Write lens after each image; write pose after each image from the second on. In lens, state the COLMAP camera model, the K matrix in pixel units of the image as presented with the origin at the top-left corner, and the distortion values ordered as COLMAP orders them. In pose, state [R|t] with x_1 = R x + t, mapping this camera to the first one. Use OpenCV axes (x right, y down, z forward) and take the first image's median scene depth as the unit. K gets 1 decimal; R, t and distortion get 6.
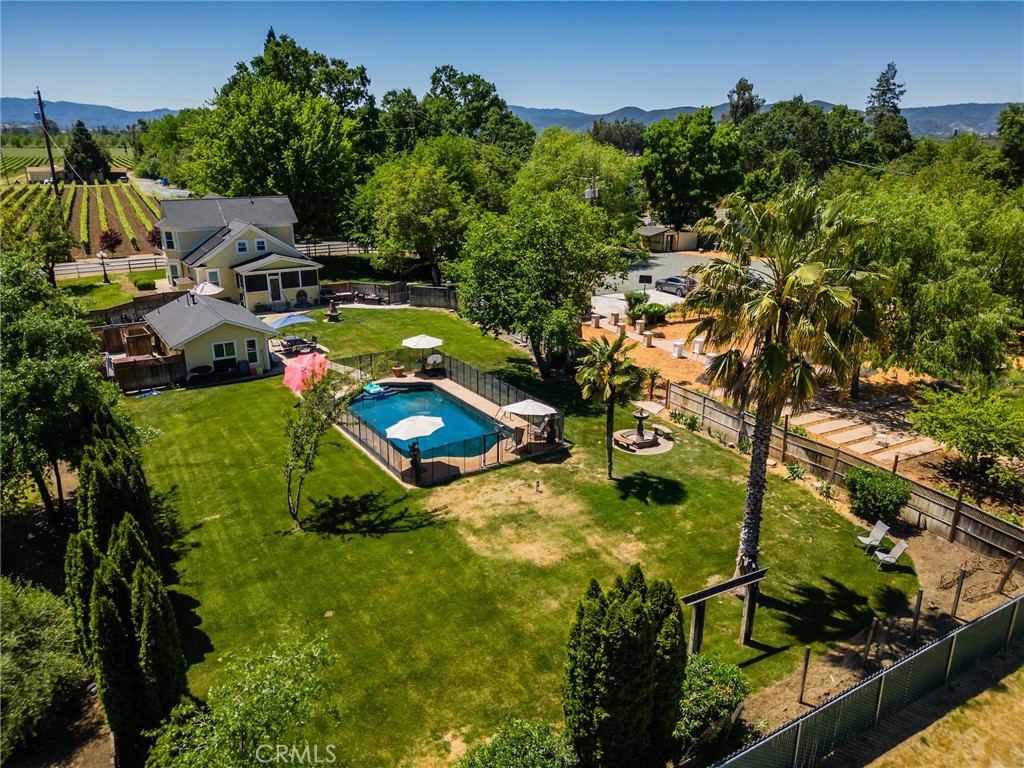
lens RADIAL K [[717.5, 0, 508.4], [0, 717.5, 381.5], [0, 0, 1]] dist [0.079747, -0.082580]
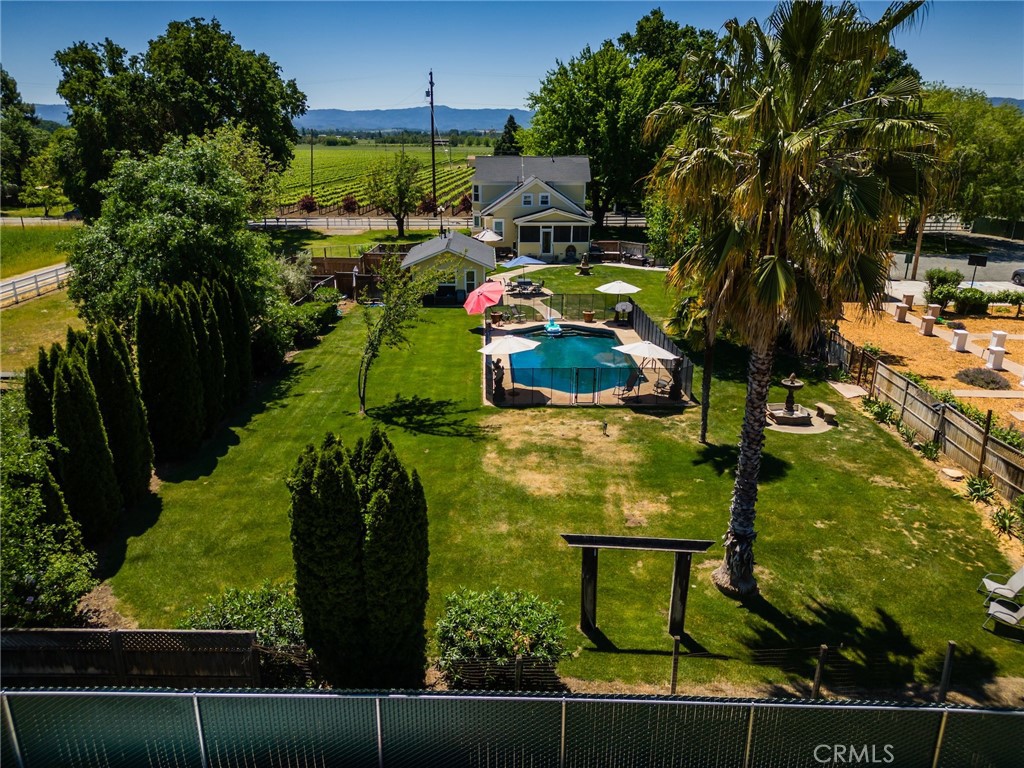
lens RADIAL K [[717.5, 0, 508.4], [0, 717.5, 381.5], [0, 0, 1]] dist [0.079747, -0.082580]
pose [[0.847786, 0.165057, -0.503999, 0.314478], [-0.166875, 0.985087, 0.041907, 0.061248], [0.503400, 0.048576, 0.862687, 0.154798]]
